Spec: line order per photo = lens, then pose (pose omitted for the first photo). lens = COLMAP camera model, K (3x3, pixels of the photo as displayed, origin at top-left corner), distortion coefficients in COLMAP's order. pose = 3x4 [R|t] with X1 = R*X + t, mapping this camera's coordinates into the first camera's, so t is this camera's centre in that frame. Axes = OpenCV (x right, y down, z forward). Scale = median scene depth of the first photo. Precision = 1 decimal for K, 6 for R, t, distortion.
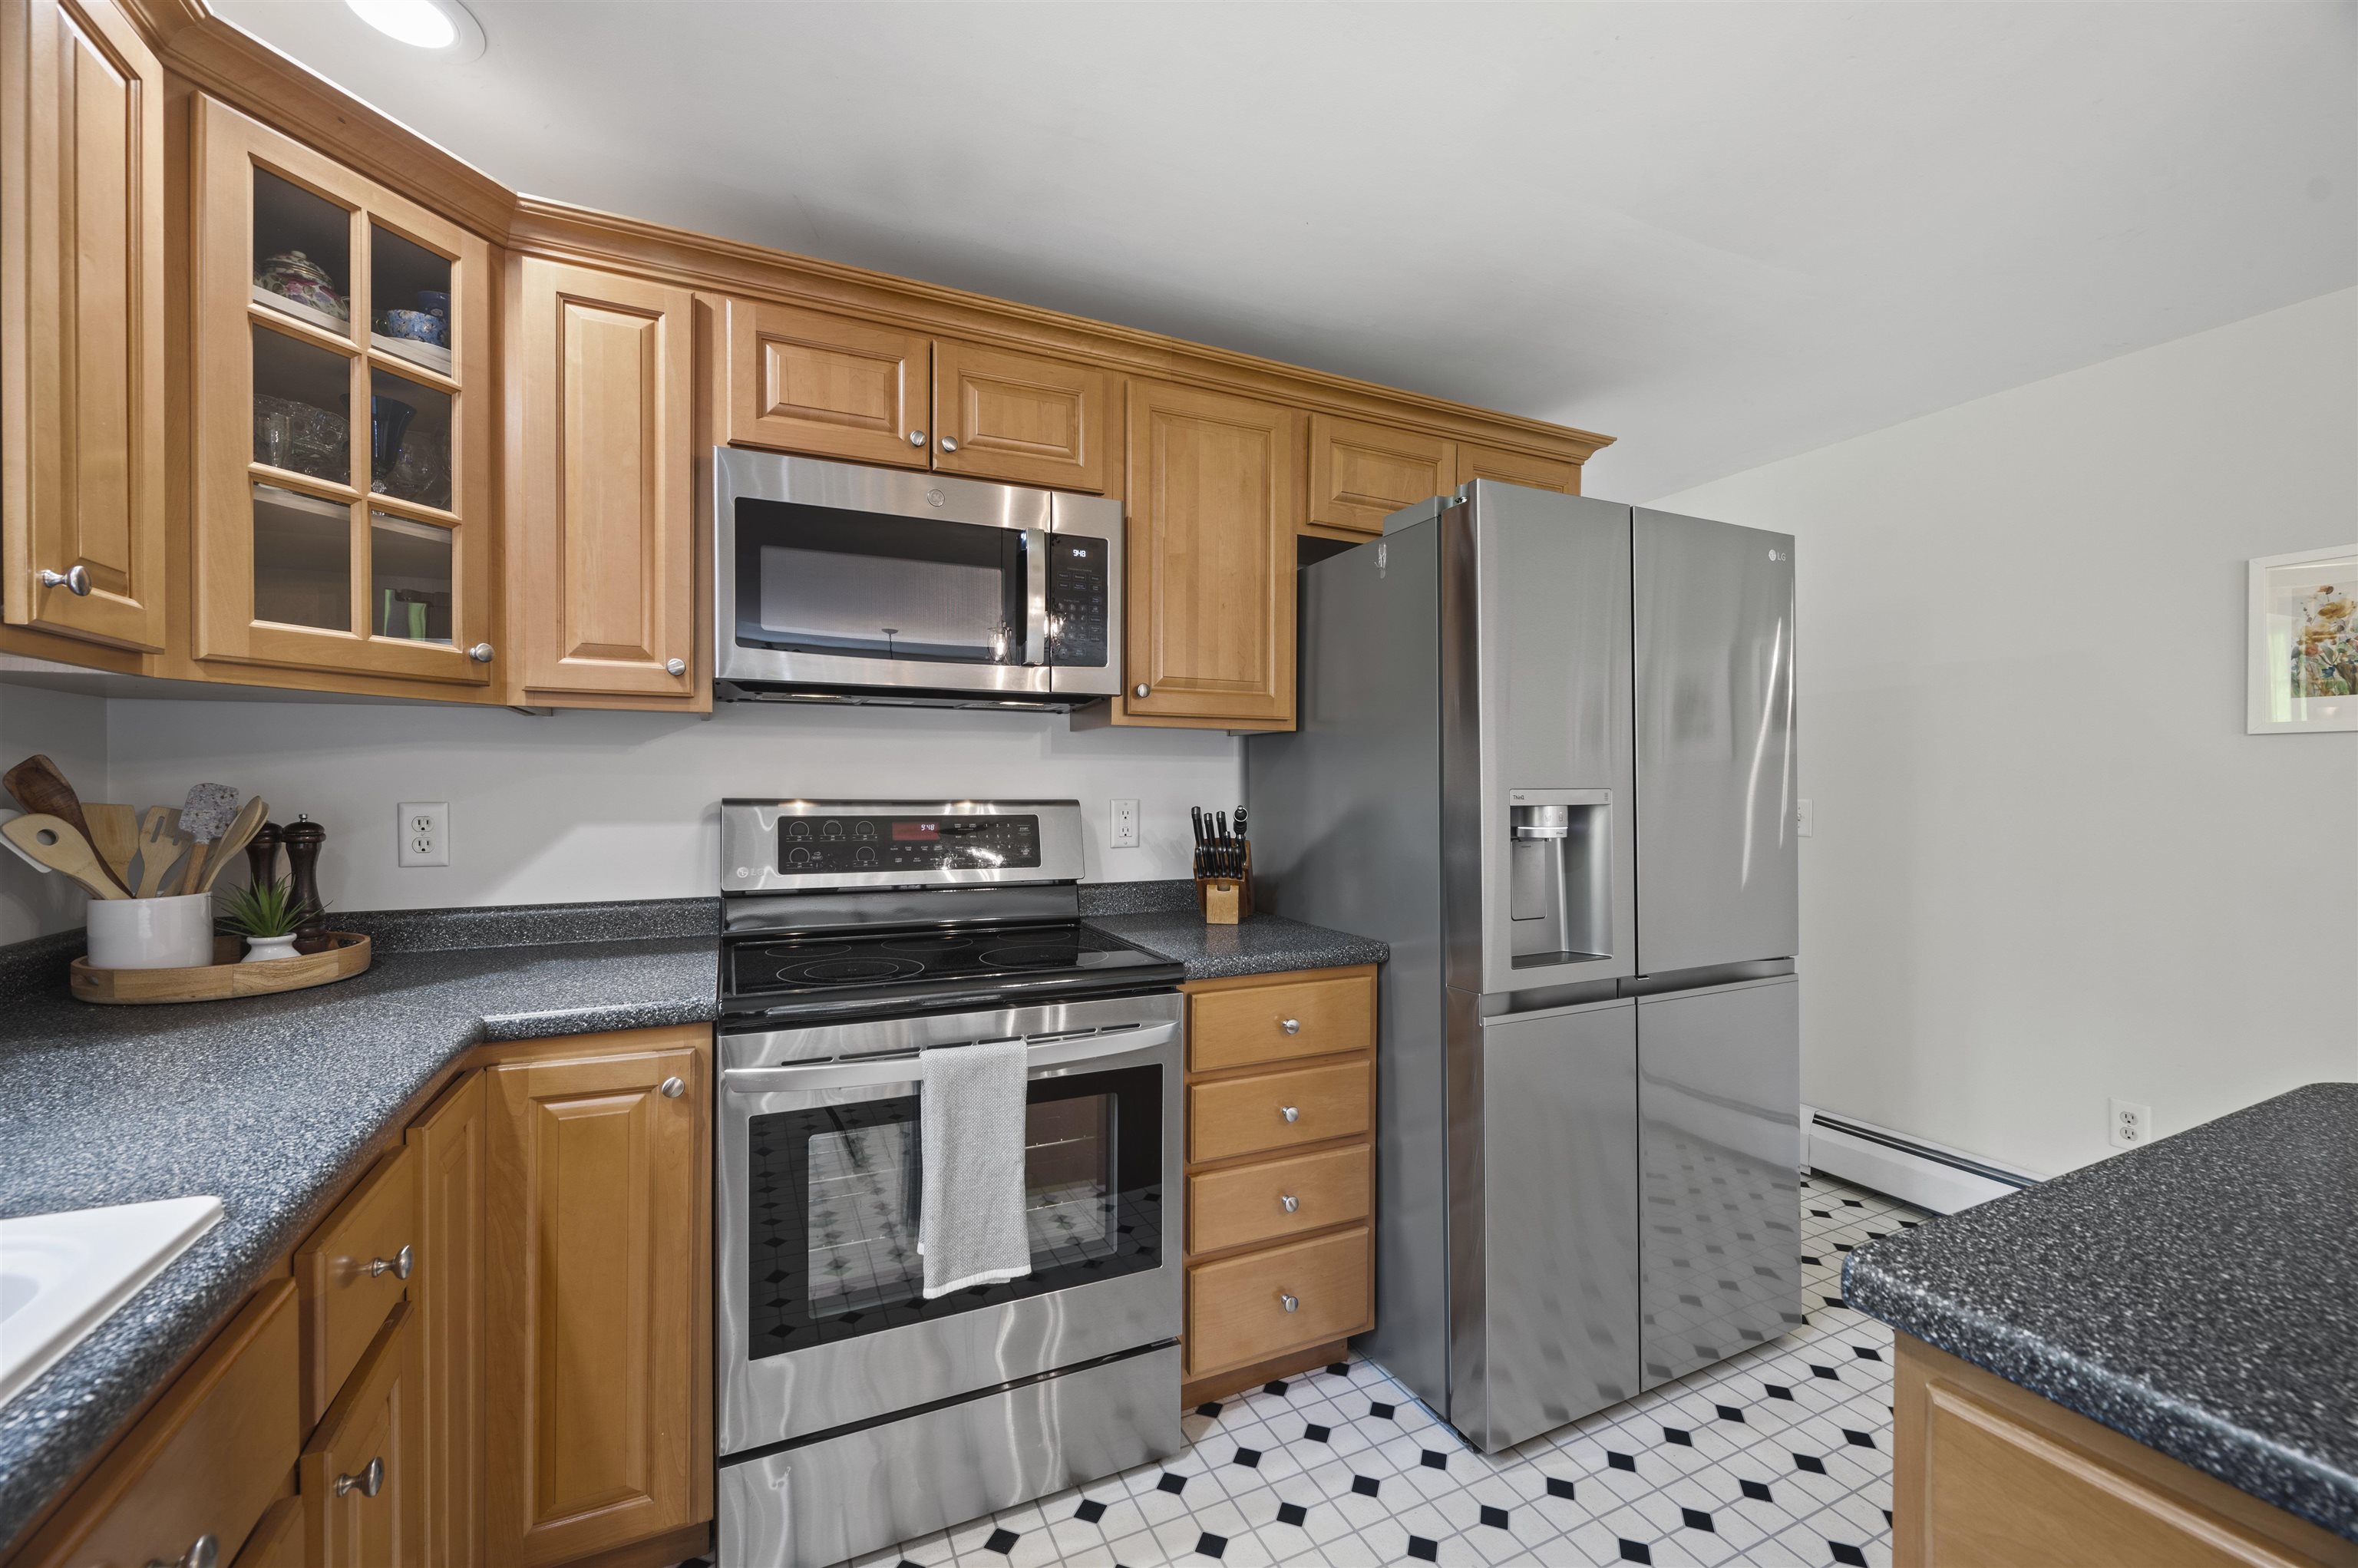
lens RADIAL K [[961.7, 0, 1180.9], [0, 961.7, 794.0], [0, 0, 1]] dist [0.002148, 0.000293]
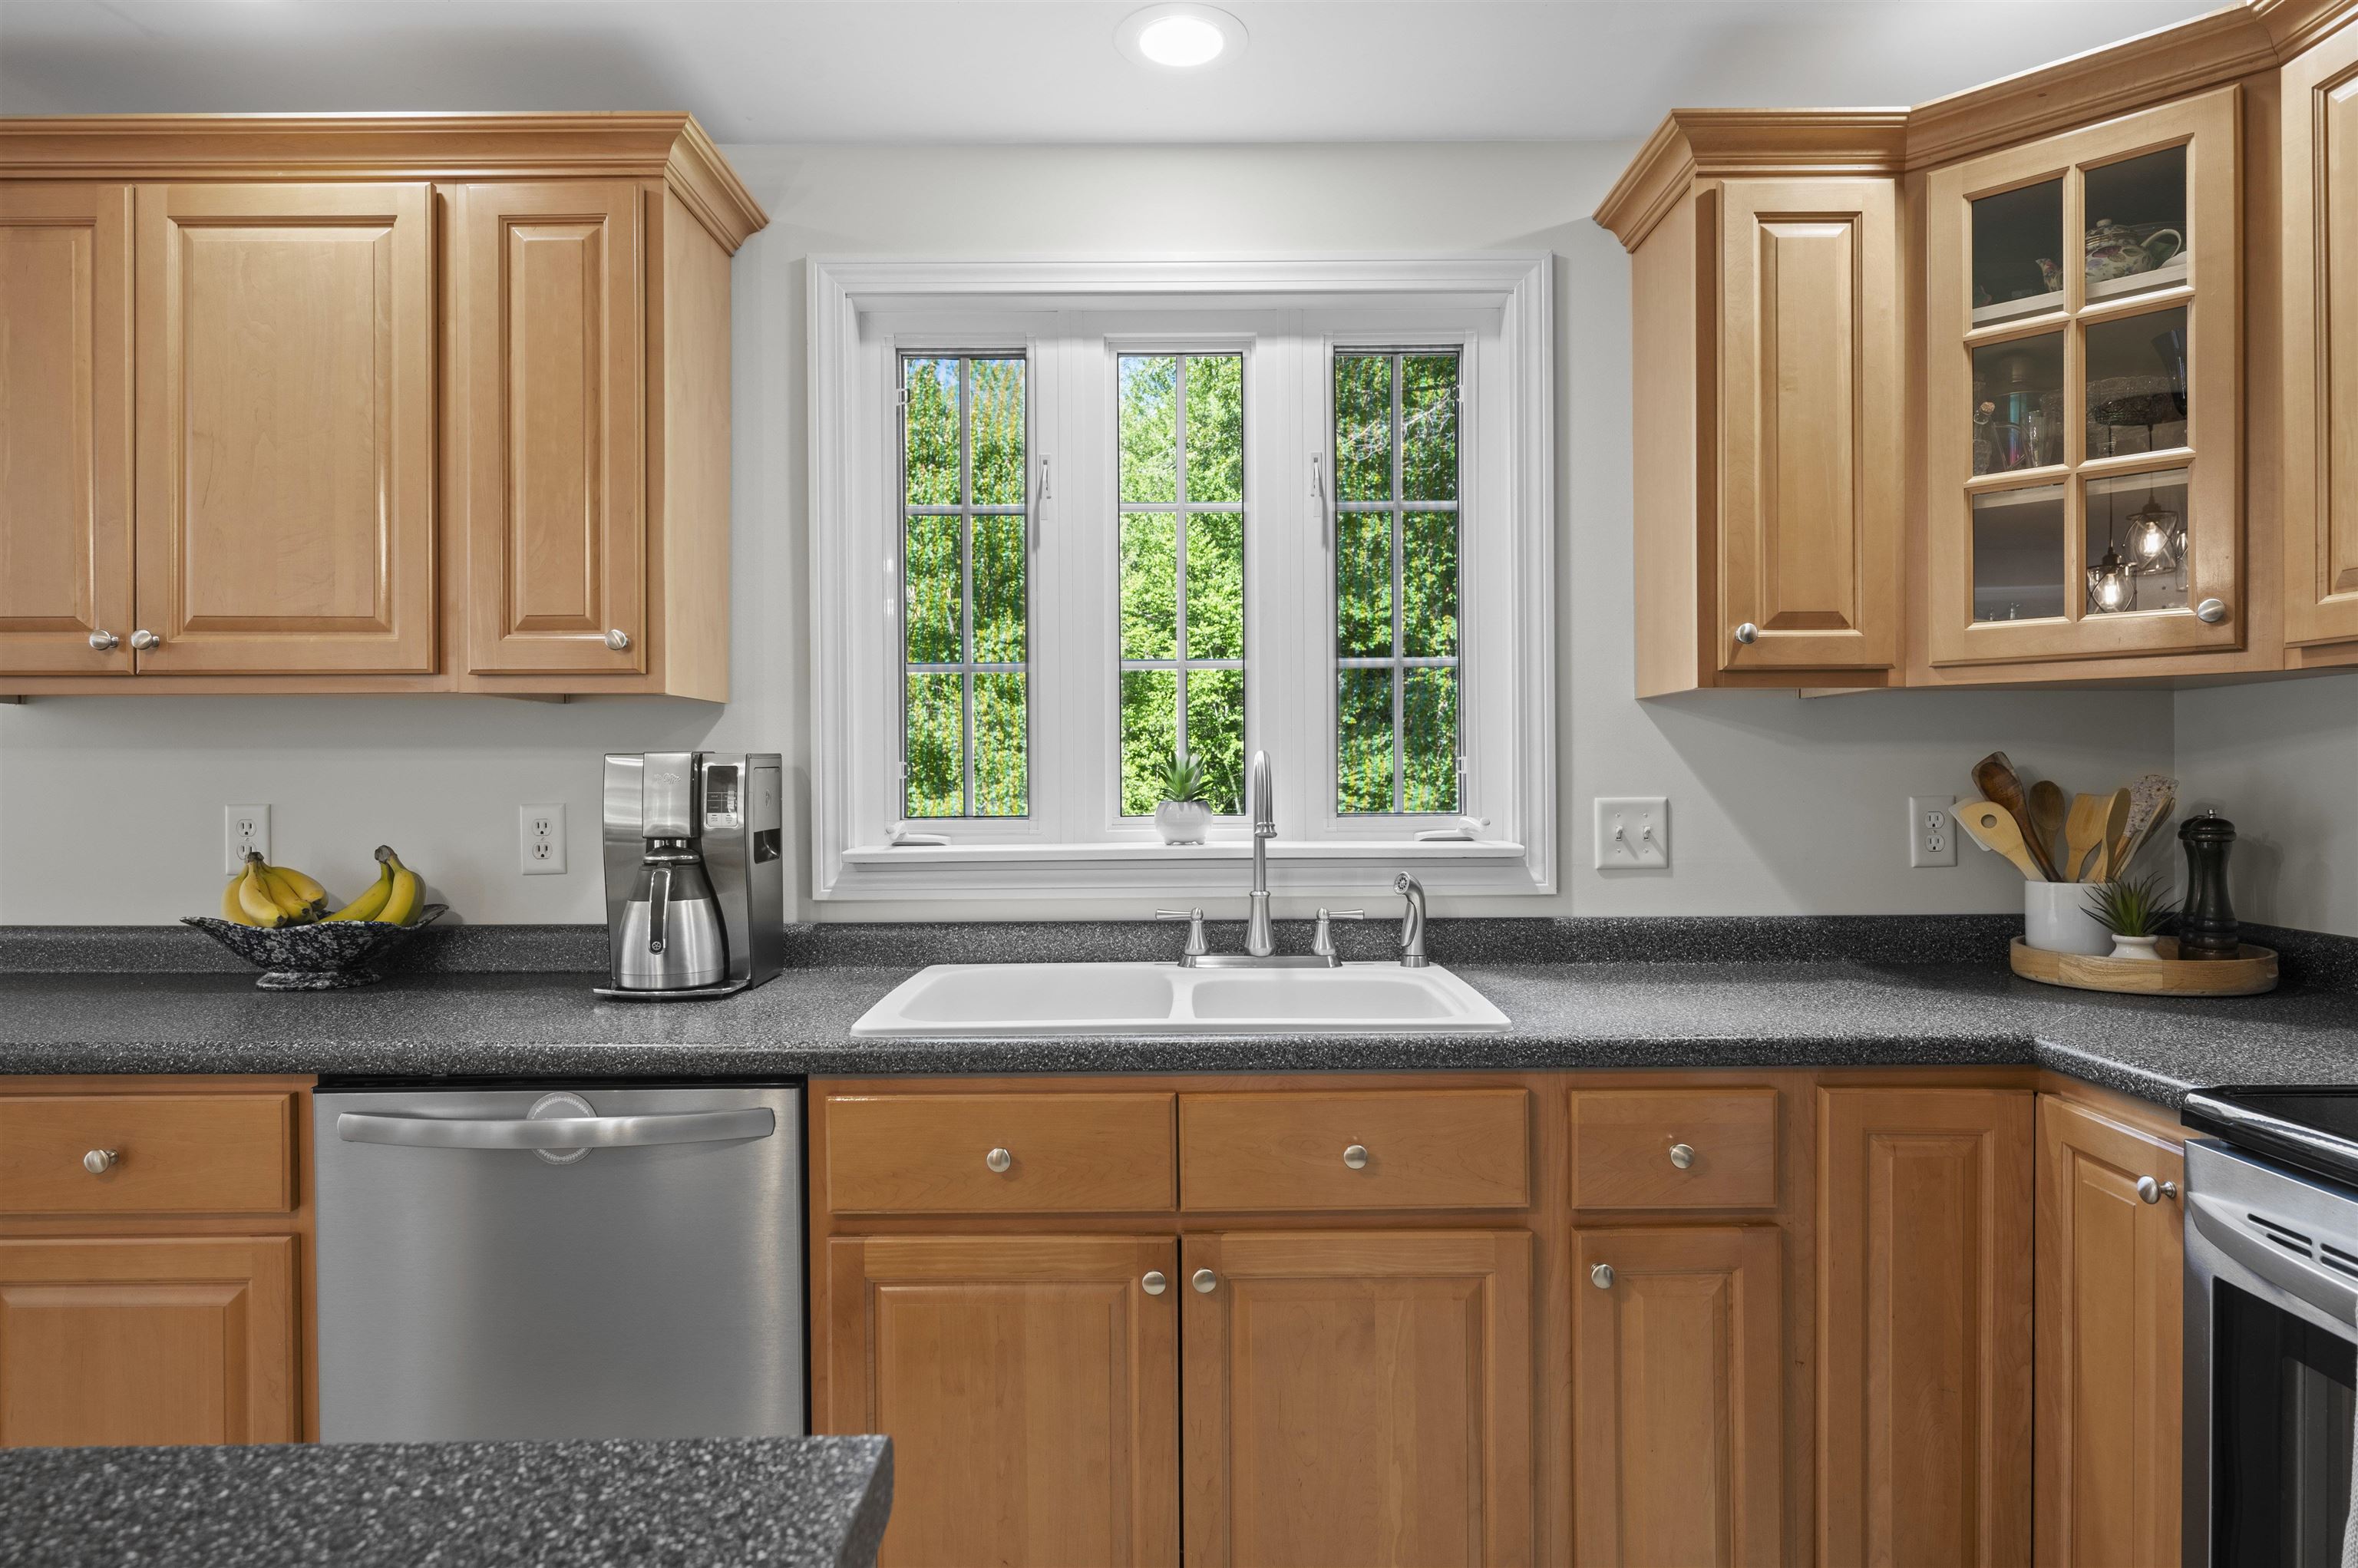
lens RADIAL K [[1355.5, 0, 1179.0], [0, 1355.5, 784.0], [0, 0, 1]] dist [-0.004239, -0.000249]
pose [[-0.421163, 0.002922, -0.906980, 0.685656], [-0.008973, 0.999932, 0.007388, -0.003880], [0.906940, 0.011250, -0.421109, 0.732572]]
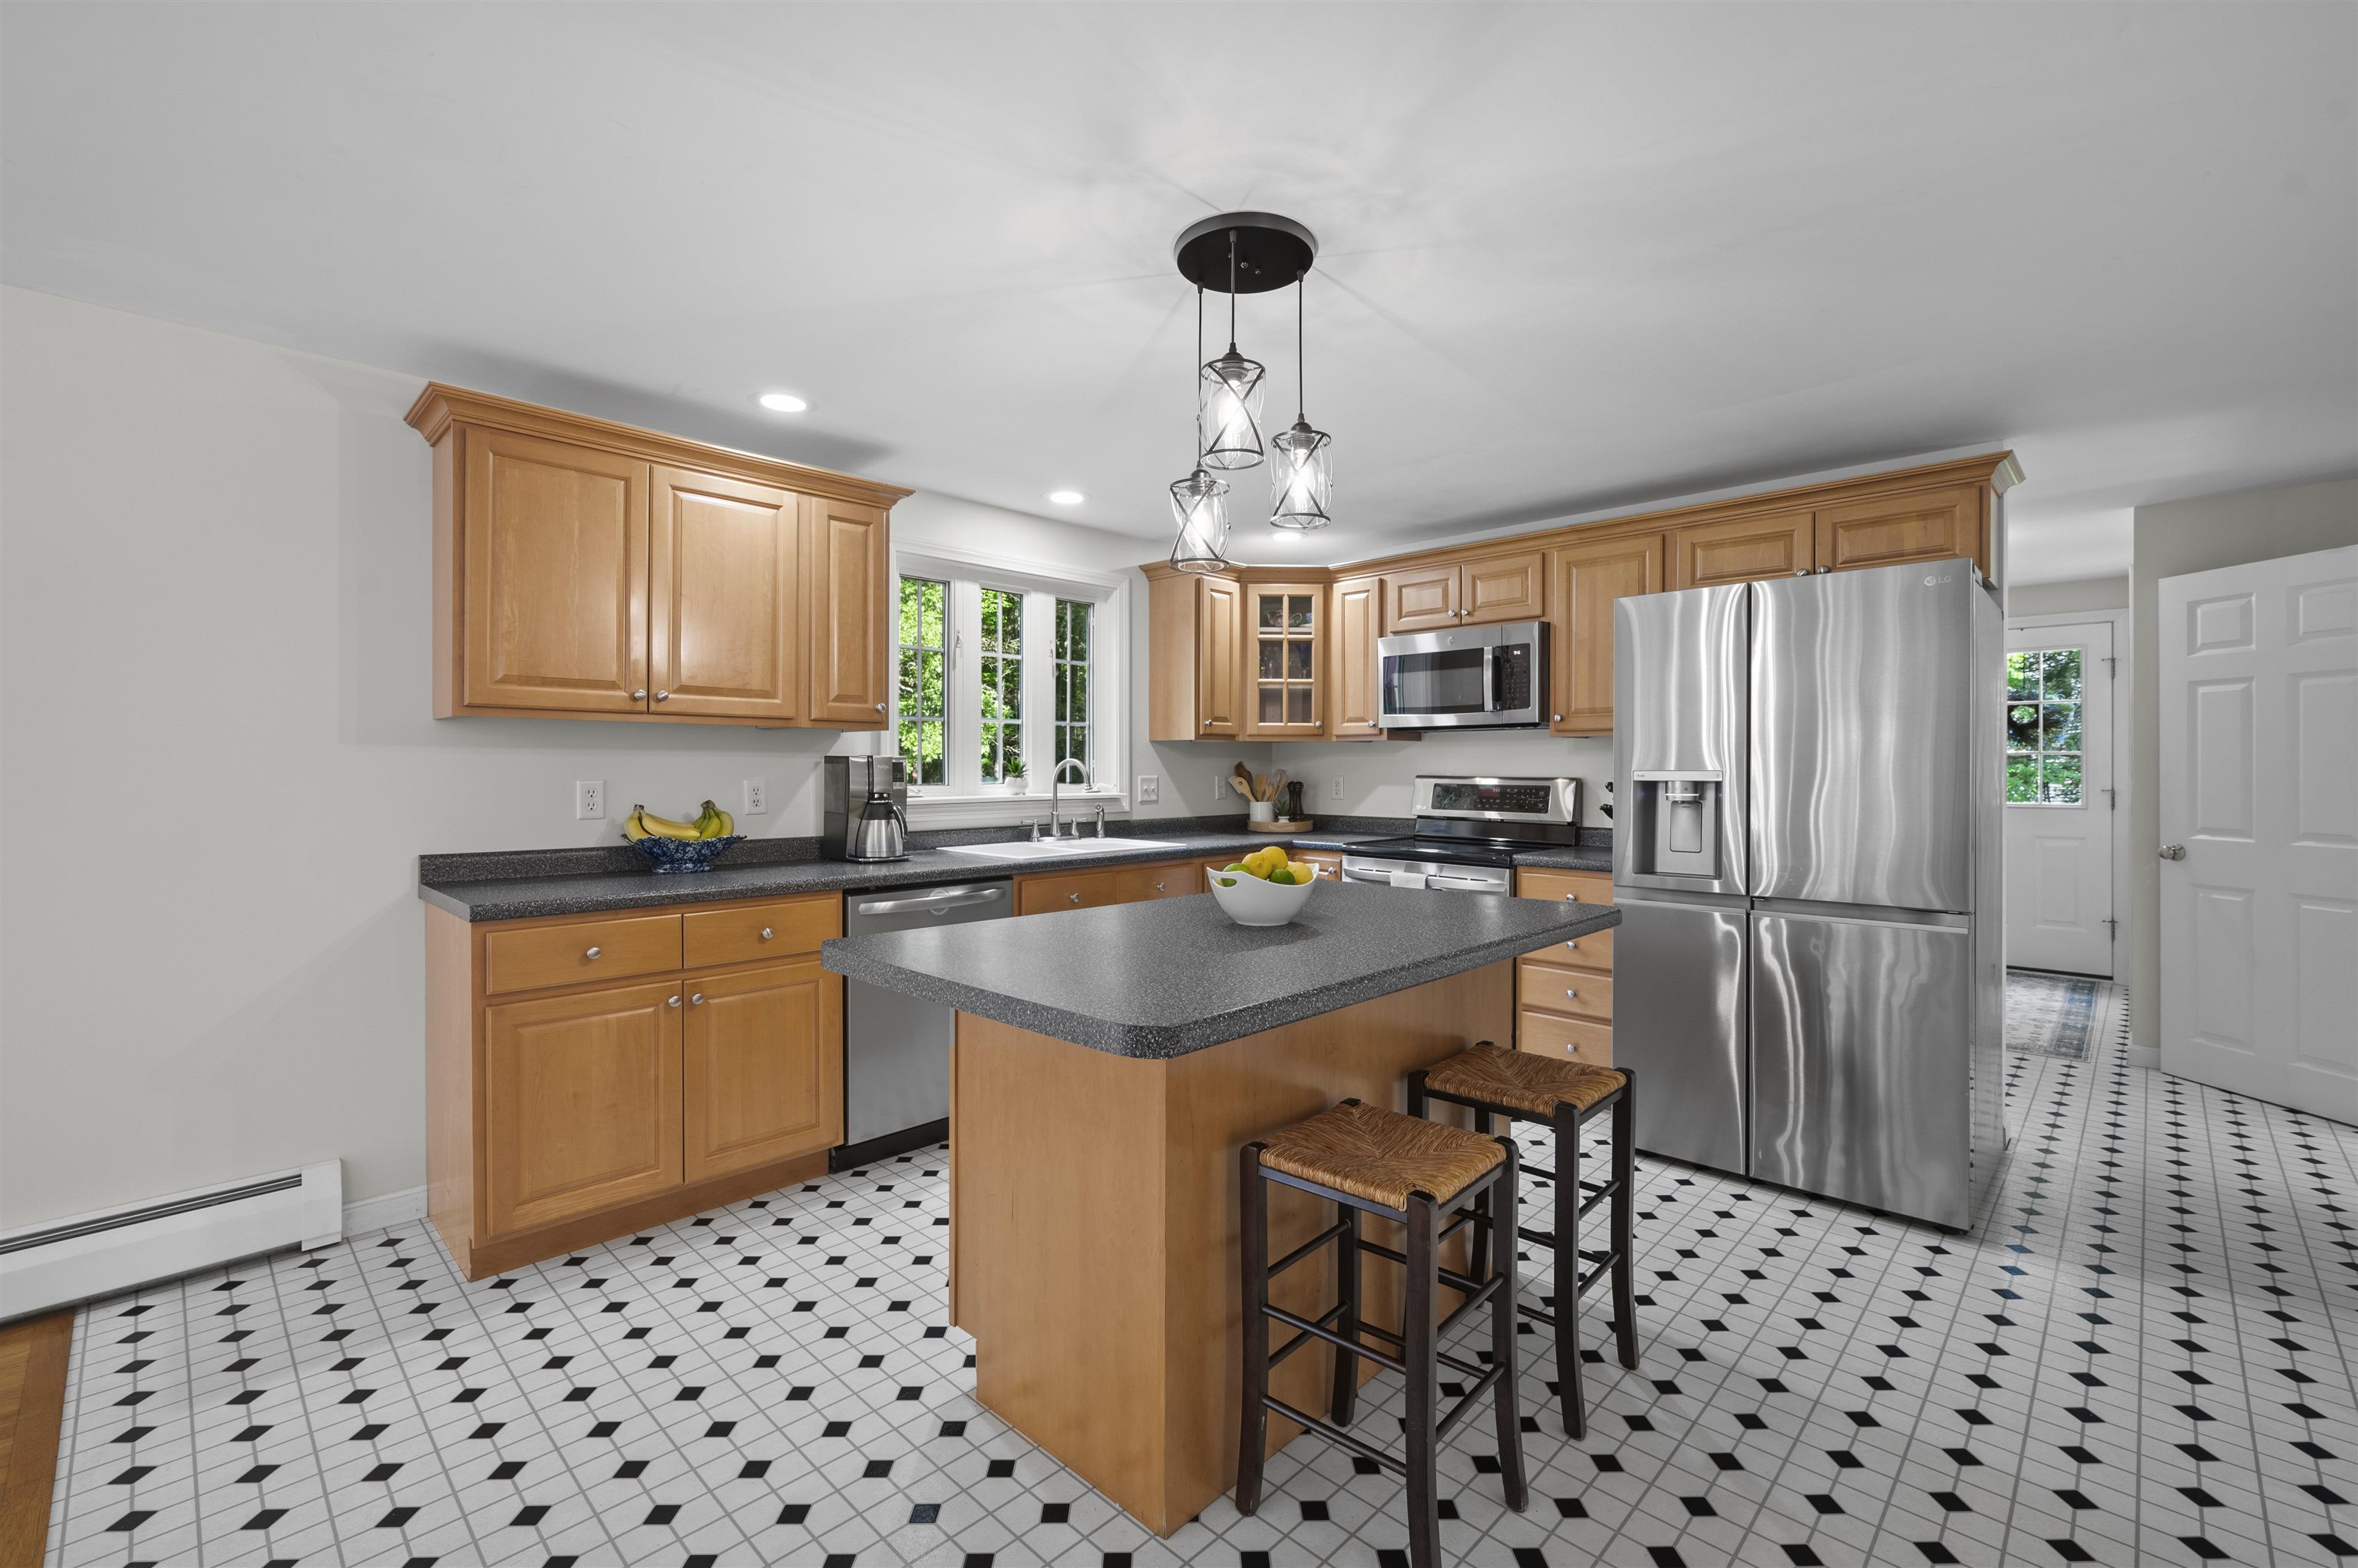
lens RADIAL K [[1001.4, 0, 1179.0], [0, 1001.4, 784.0], [0, 0, 1]] dist [-0.000184, -0.000001]
pose [[0.350128, 0.010976, -0.936638, 2.122068], [-0.011681, 0.999905, 0.007351, 0.019735], [0.936629, 0.008367, 0.350222, -0.506971]]
